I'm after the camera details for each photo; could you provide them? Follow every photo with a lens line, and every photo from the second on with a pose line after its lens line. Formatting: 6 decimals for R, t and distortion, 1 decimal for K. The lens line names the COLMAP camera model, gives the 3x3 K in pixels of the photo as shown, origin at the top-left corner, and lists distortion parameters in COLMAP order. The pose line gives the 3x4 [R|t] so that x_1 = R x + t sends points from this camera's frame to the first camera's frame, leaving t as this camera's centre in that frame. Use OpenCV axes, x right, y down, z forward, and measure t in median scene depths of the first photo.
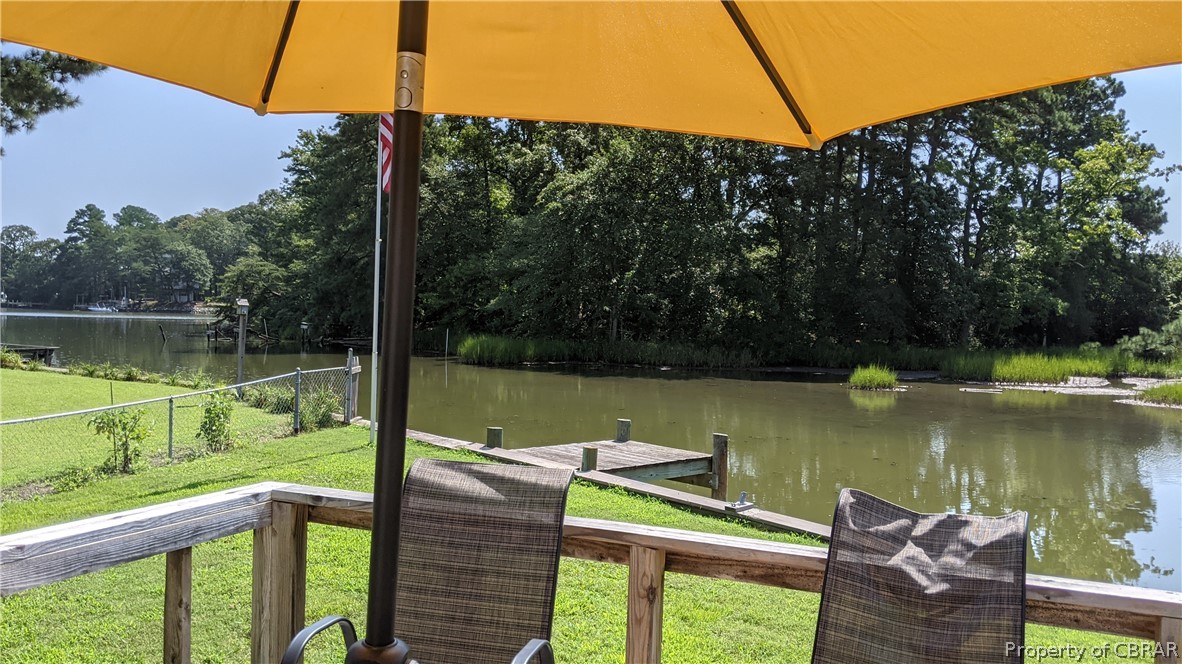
lens RADIAL K [[939.6, 0, 597.5], [0, 939.6, 343.6], [0, 0, 1]] dist [0.068416, -0.132867]
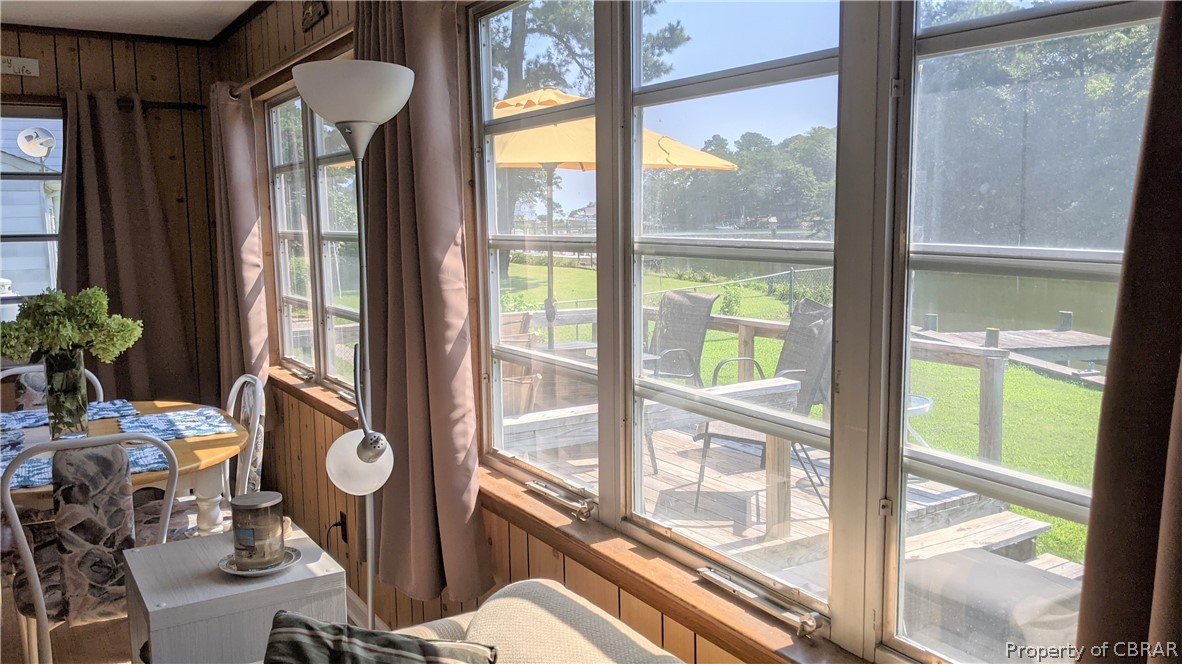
lens RADIAL K [[939.6, 0, 589.5], [0, 939.6, 351.3], [0, 0, 1]] dist [0.068416, -0.132867]
pose [[0.806679, 0.039969, -0.589637, 0.314784], [0.020495, 0.995218, 0.095501, 0.011955], [0.590635, -0.089123, 0.802002, -0.321592]]
